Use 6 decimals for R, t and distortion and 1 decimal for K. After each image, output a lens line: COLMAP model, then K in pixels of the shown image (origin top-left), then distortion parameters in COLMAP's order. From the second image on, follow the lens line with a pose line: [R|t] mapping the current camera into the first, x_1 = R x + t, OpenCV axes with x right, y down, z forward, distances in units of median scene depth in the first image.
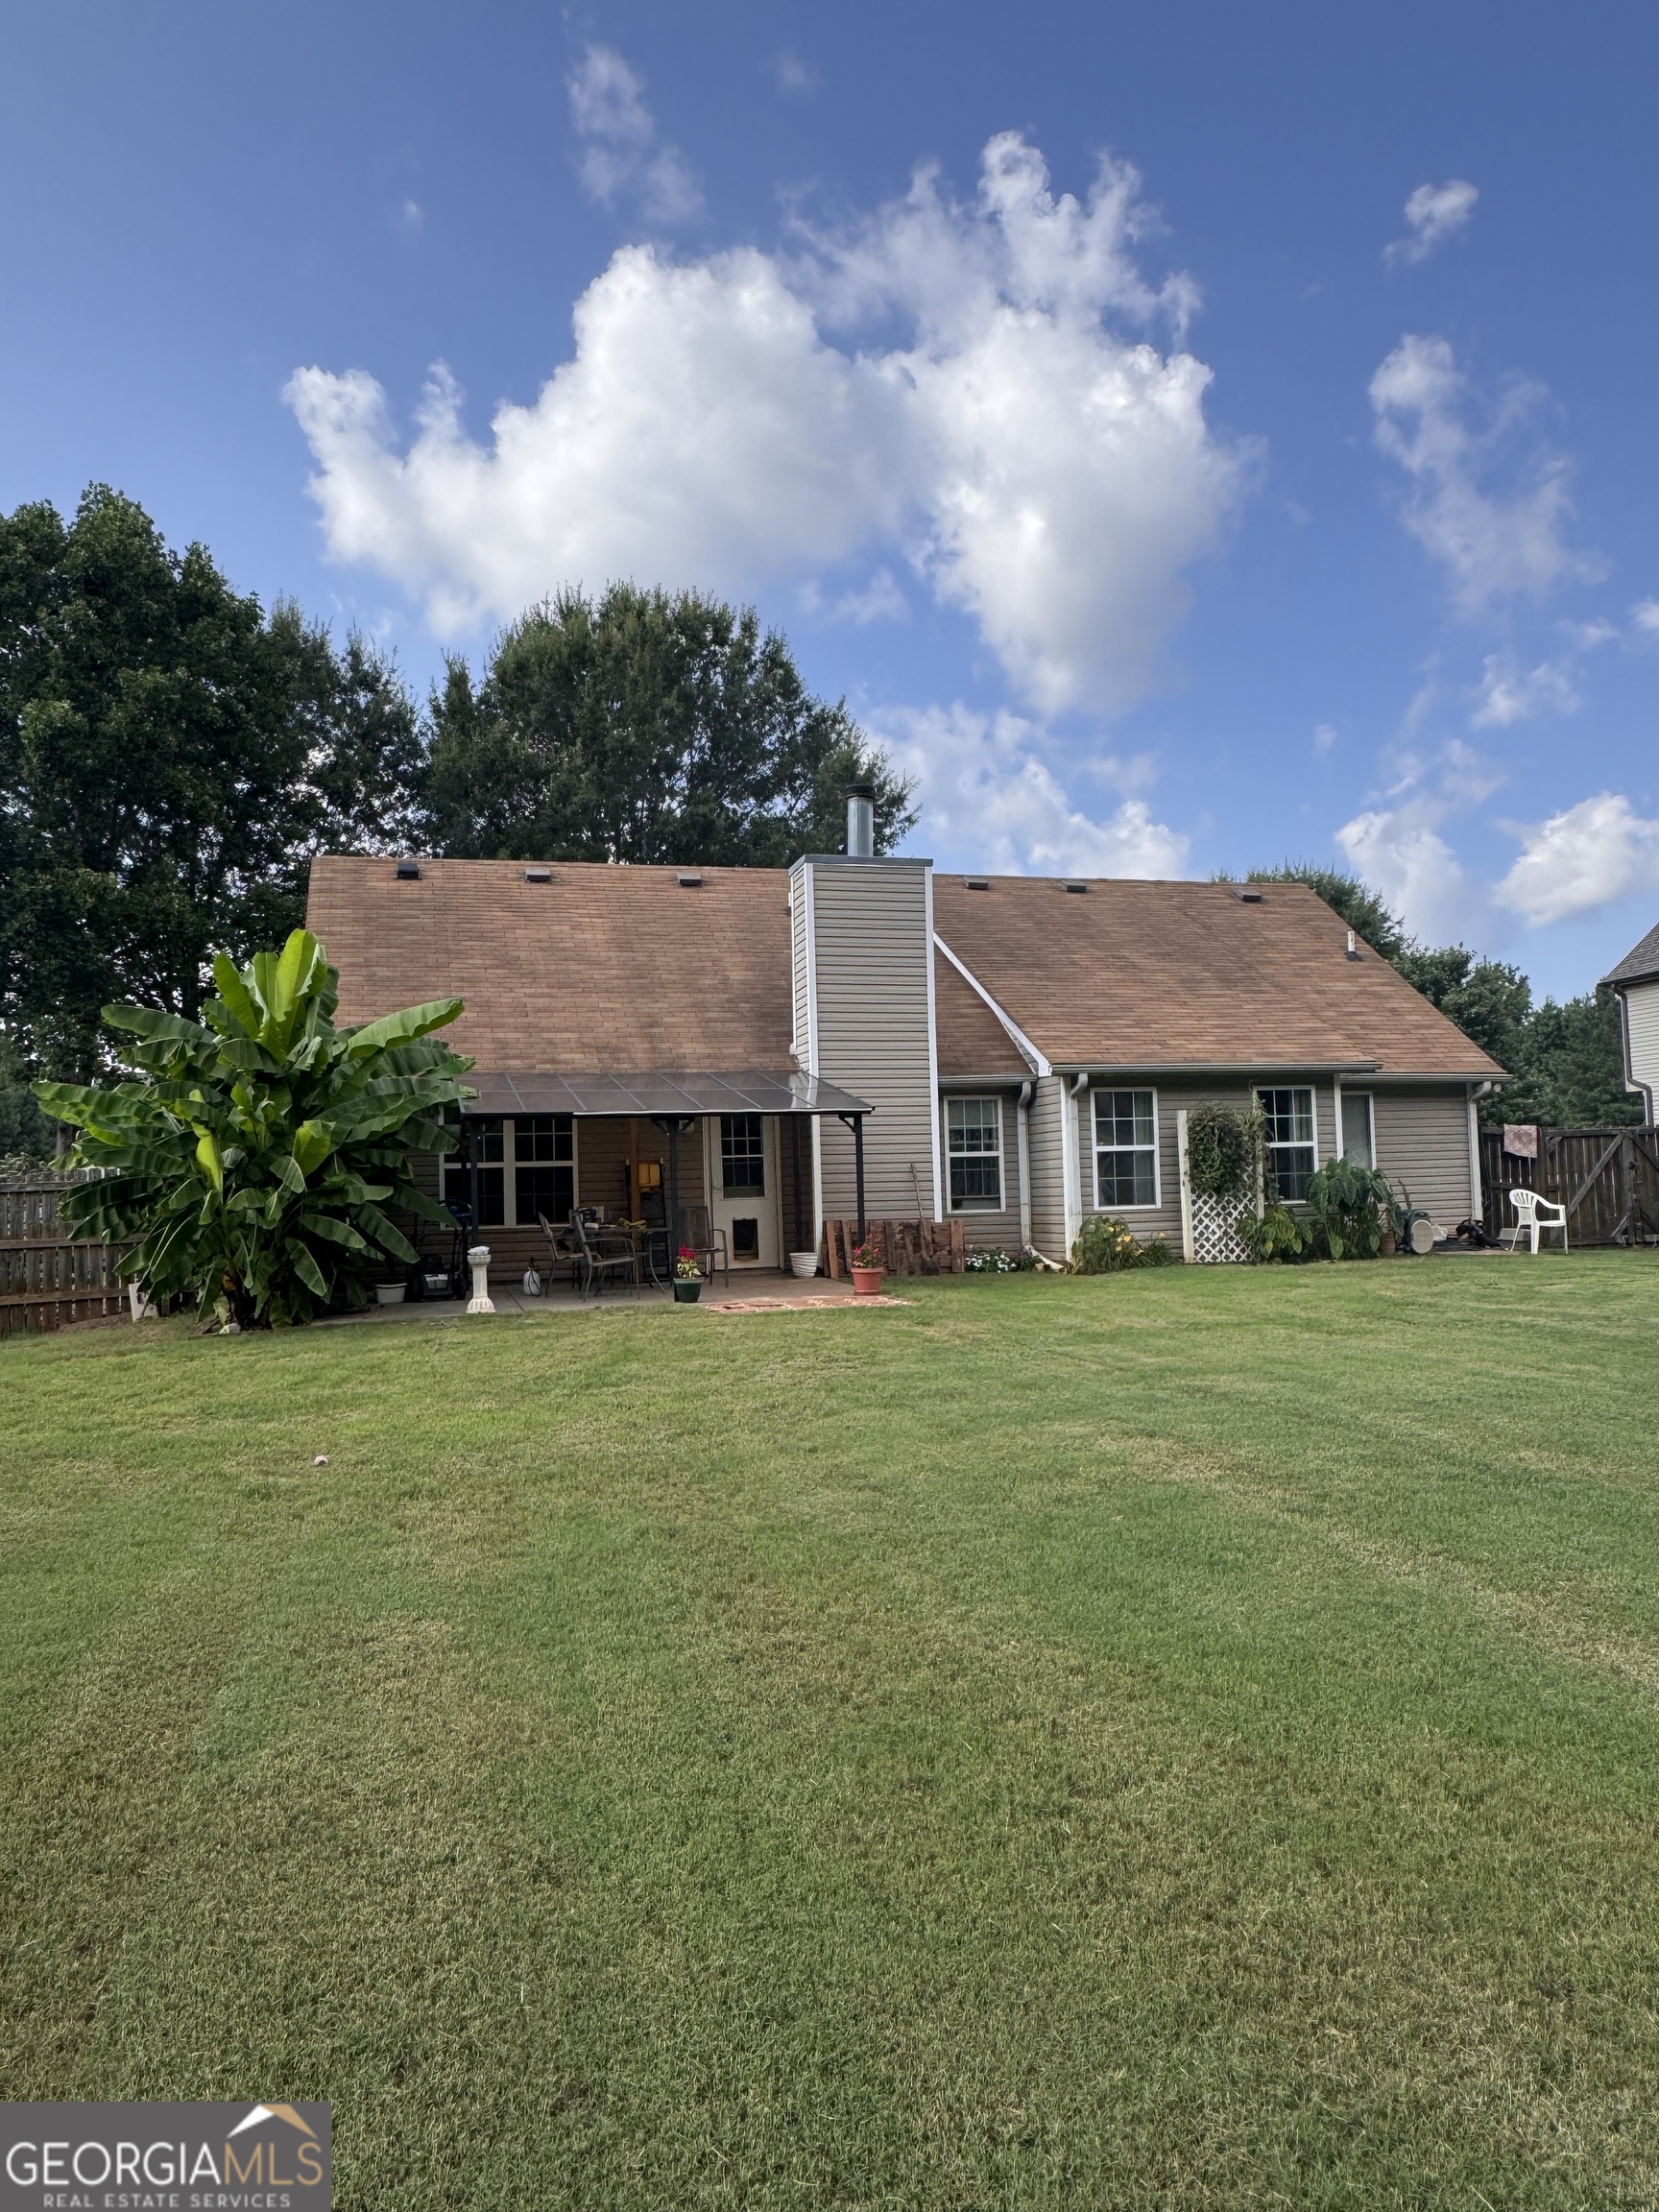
lens RADIAL K [[1574.6, 0, 829.5], [0, 1574.6, 1106.0], [0, 0, 1]] dist [-0.001020, -0.001350]
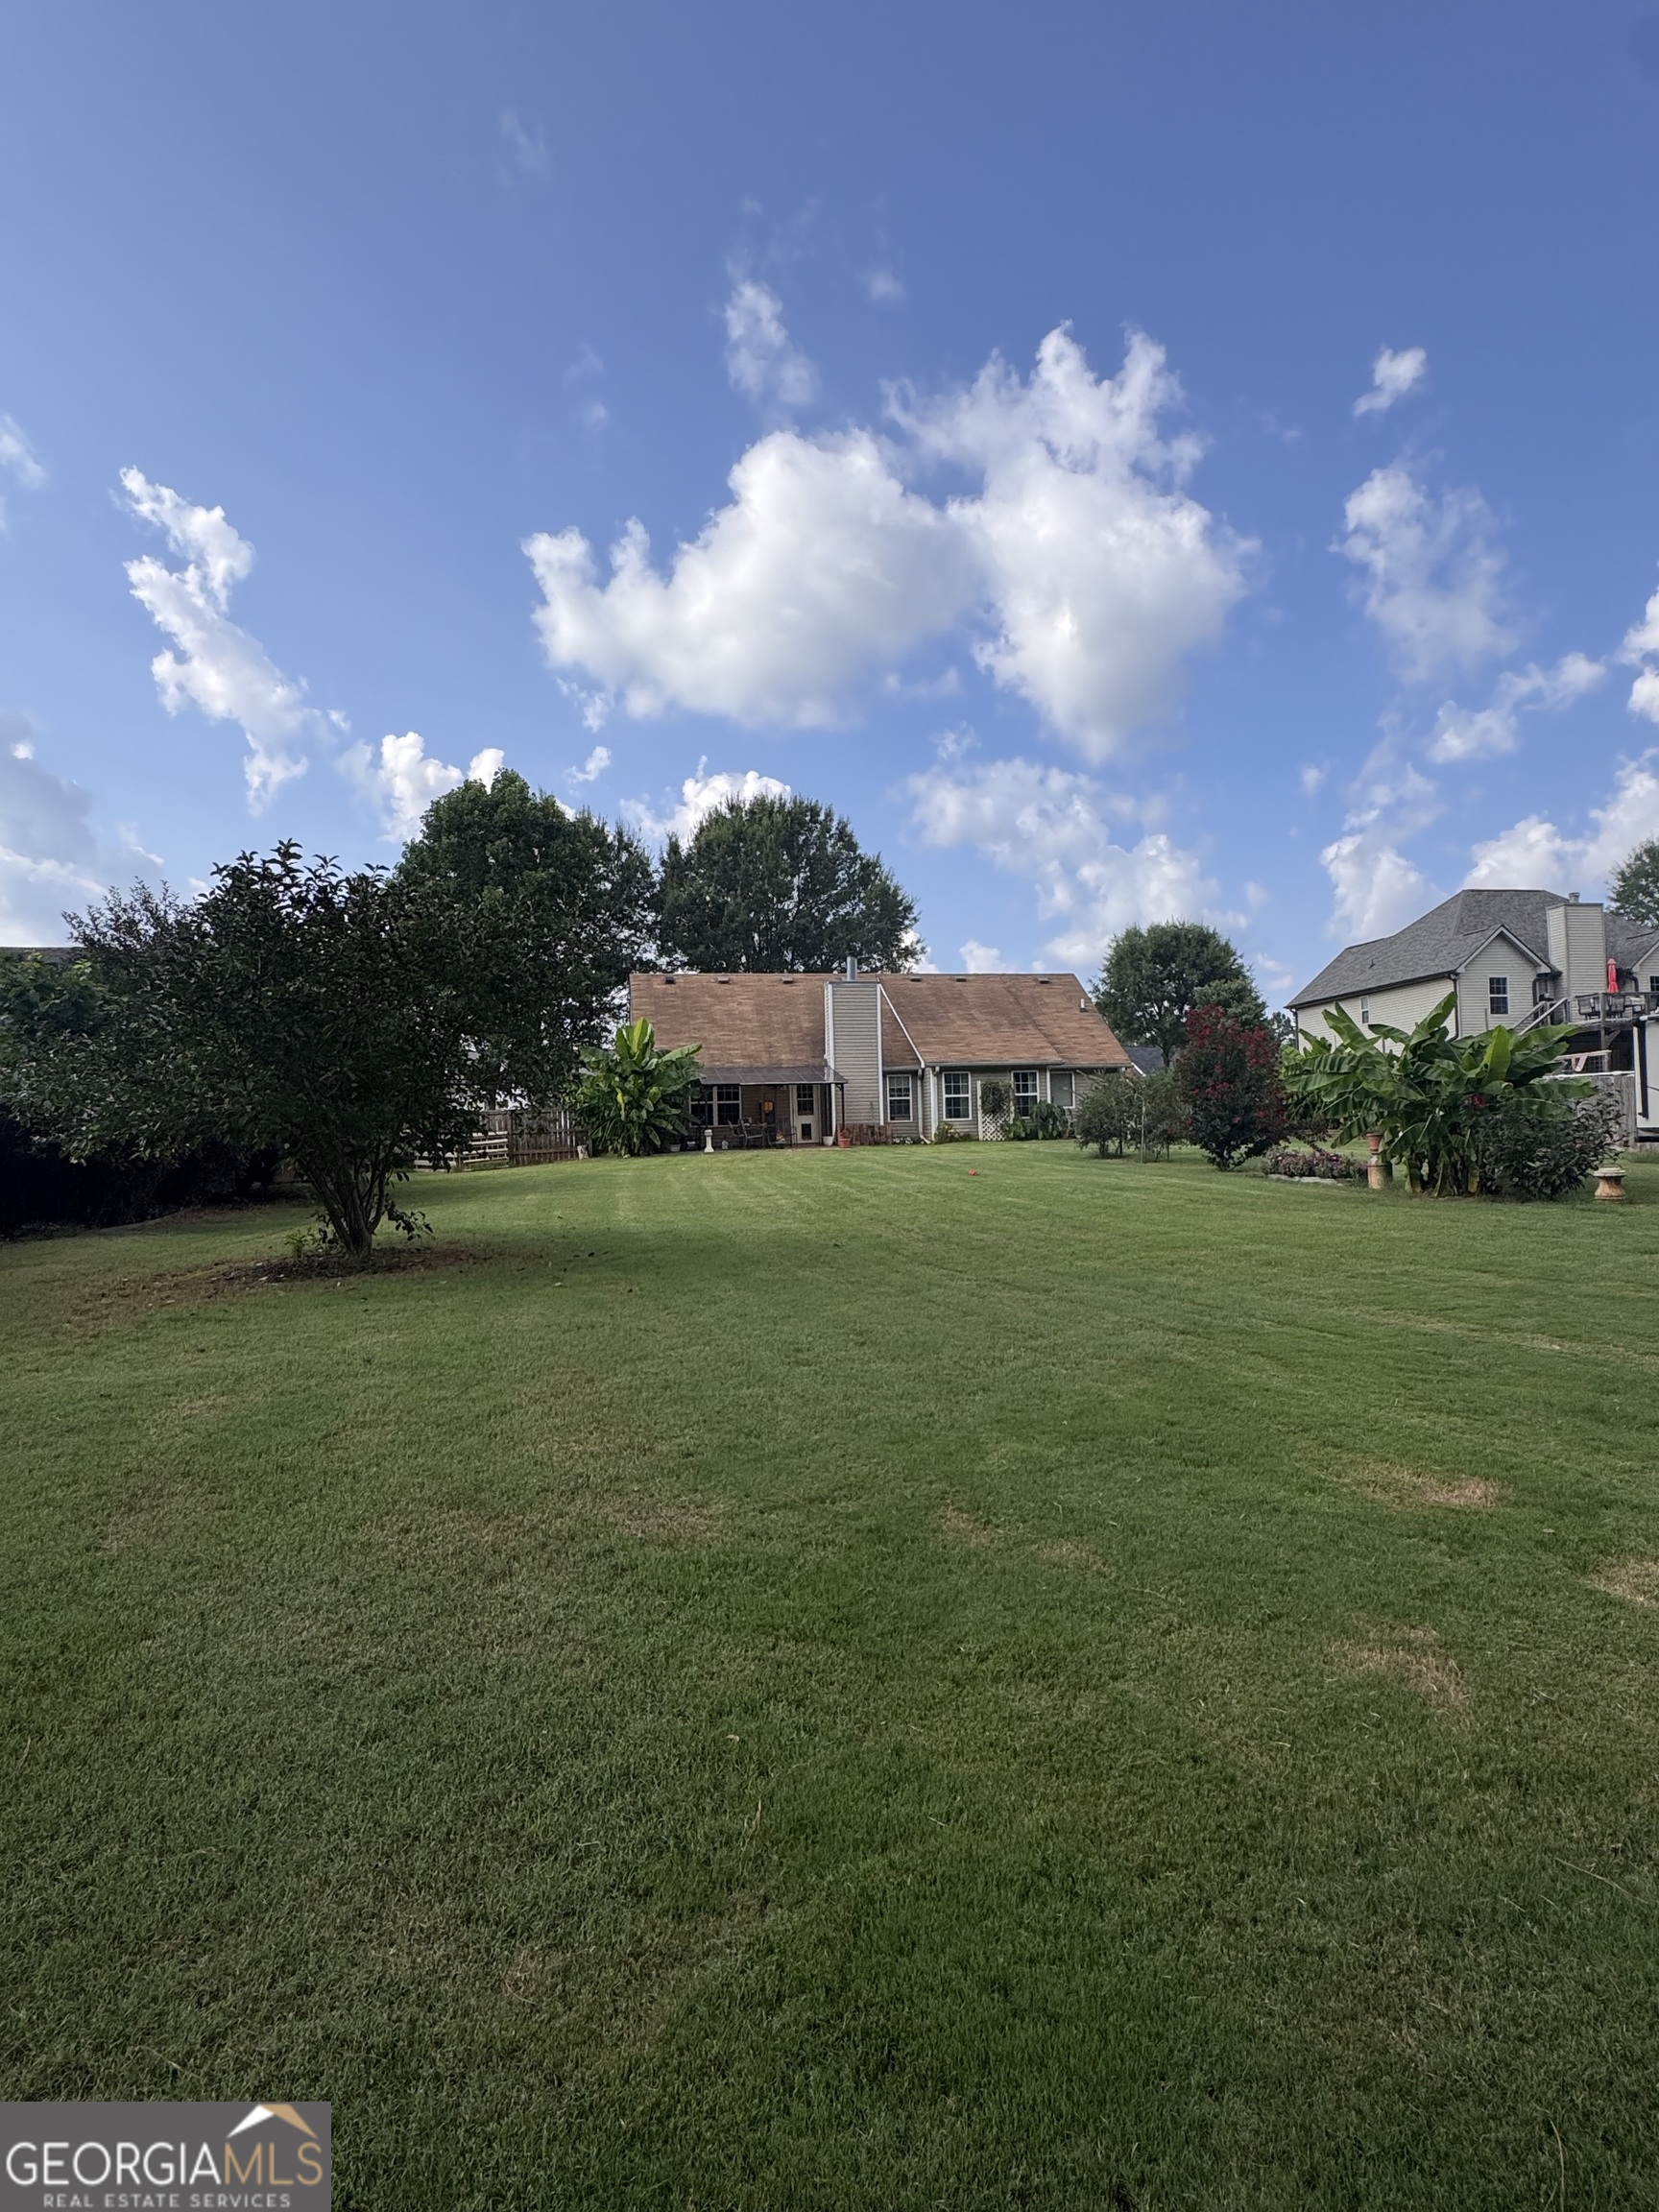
lens RADIAL K [[1162.0, 0, 829.5], [0, 1162.0, 1106.0], [0, 0, 1]] dist [-0.000709, -0.000105]
pose [[0.996926, -0.000387, -0.078349, 0.125900], [0.003110, 0.999395, 0.034636, -0.021149], [0.078289, -0.034774, 0.996324, -0.835045]]
